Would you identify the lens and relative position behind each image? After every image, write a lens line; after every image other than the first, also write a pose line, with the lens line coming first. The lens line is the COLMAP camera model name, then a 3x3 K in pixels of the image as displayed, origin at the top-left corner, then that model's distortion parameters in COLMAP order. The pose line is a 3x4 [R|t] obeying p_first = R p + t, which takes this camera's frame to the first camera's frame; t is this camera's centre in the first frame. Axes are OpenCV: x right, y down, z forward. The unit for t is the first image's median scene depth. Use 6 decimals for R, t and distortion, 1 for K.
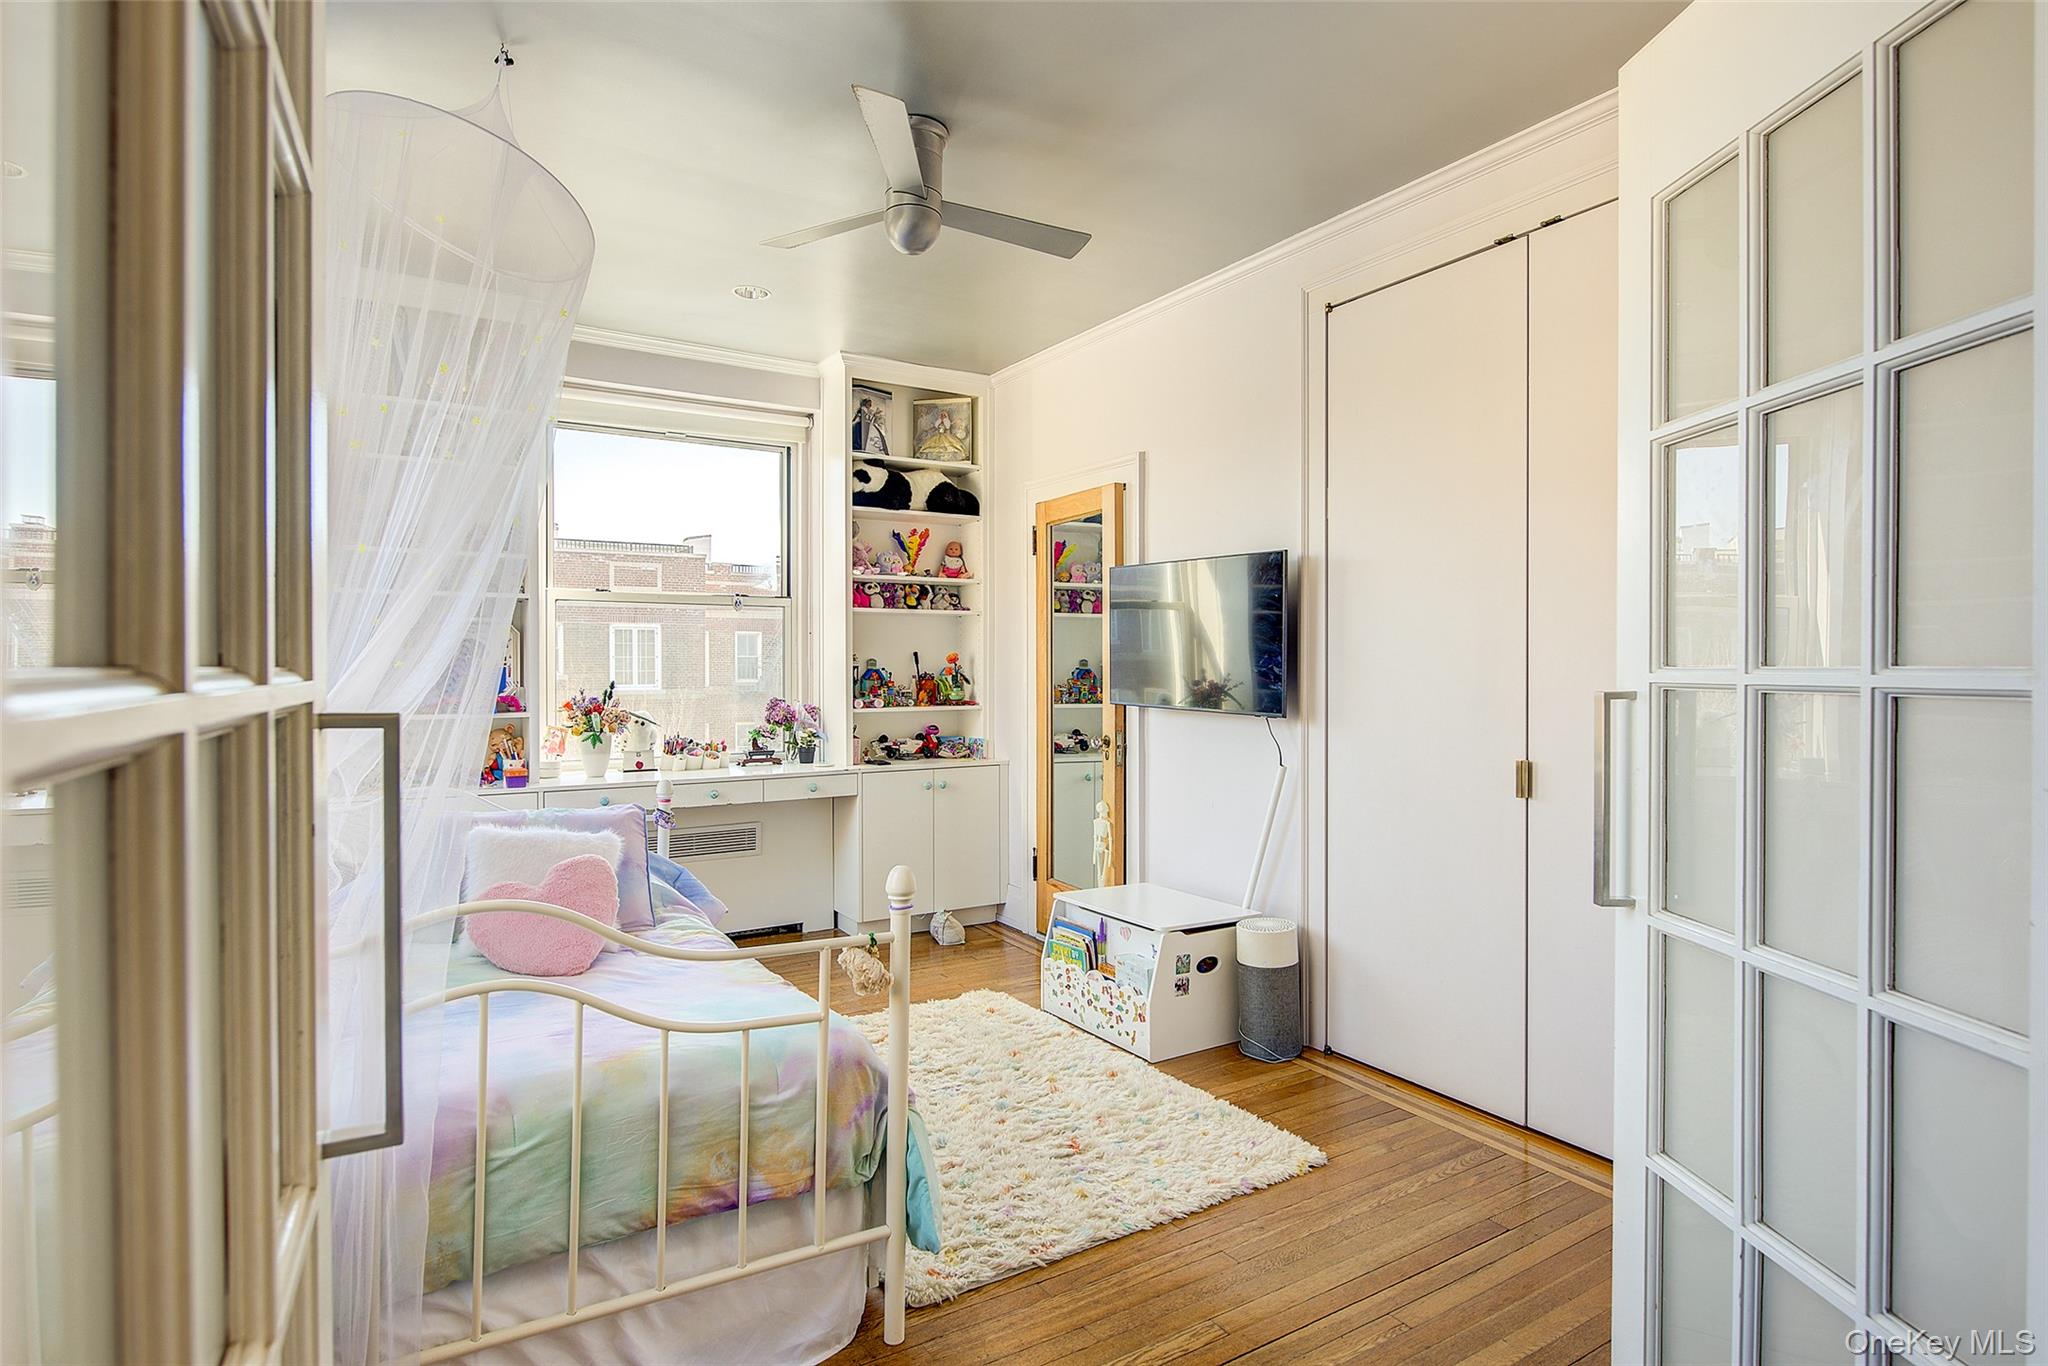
lens RADIAL K [[1072.3, 0, 1019.4], [0, 1072.3, 671.5], [0, 0, 1]] dist [-0.000006, -0.000040]
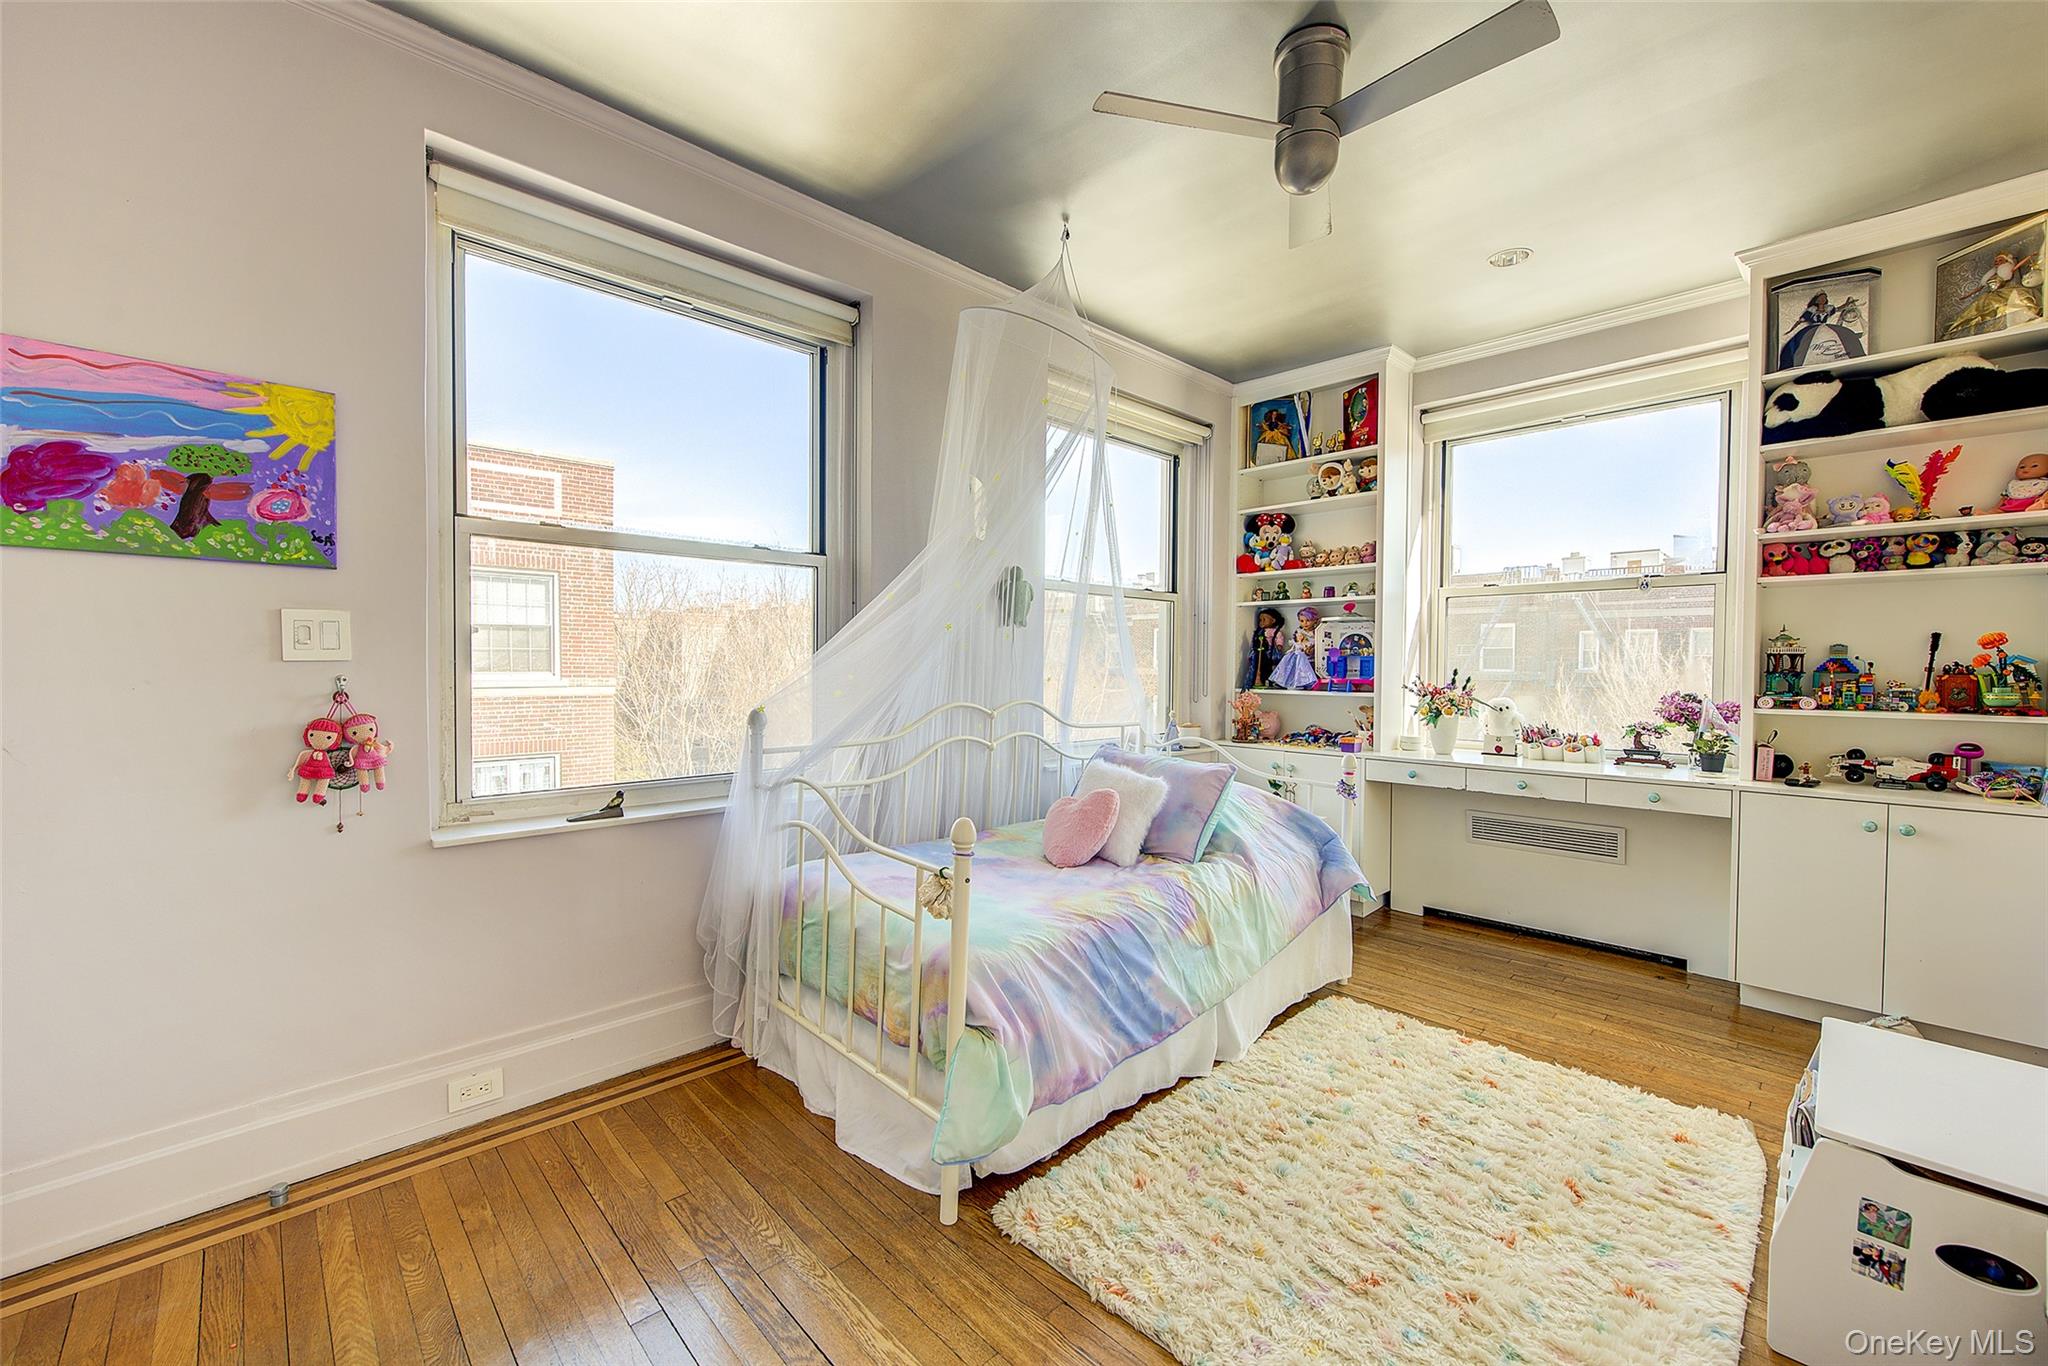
lens RADIAL K [[817.2, 0, 1030.9], [0, 817.2, 675.2], [0, 0, 1]] dist [-0.002211, -0.000133]
pose [[0.217754, 0.017134, -0.975853, 0.301028], [-0.010019, 0.999832, 0.015320, 0.006932], [0.975952, 0.006441, 0.217890, 0.354345]]
